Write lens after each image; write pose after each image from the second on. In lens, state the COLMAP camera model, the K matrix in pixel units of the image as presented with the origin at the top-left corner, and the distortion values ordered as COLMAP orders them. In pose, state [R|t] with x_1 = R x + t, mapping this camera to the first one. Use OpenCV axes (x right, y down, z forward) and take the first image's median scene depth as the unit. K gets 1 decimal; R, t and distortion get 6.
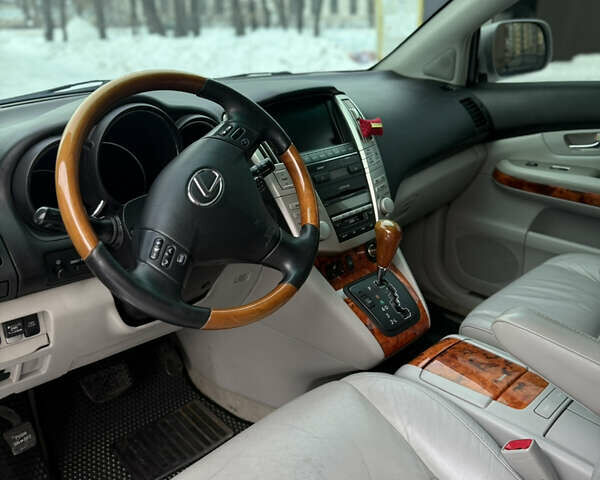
lens RADIAL K [[469.1, 0, 300.0], [0, 469.1, 240.0], [0, 0, 1]] dist [0.084364, -0.097183]
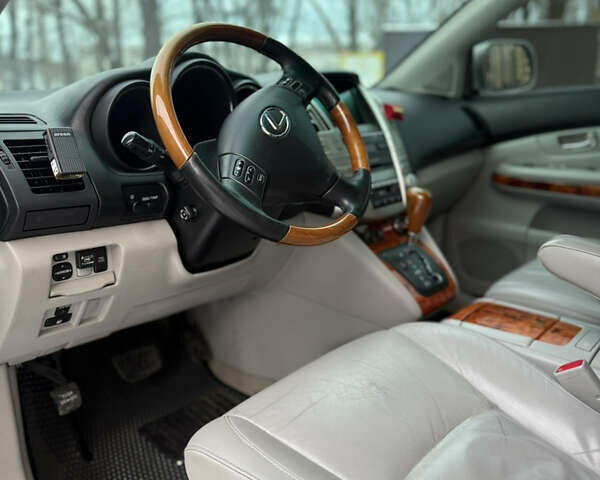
lens RADIAL K [[469.1, 0, 300.0], [0, 469.1, 240.0], [0, 0, 1]] dist [0.084364, -0.097183]
pose [[0.998574, -0.011552, 0.052129, -0.137640], [0.017254, 0.993750, -0.110291, 0.188939], [-0.050529, 0.111033, 0.992531, -0.034771]]
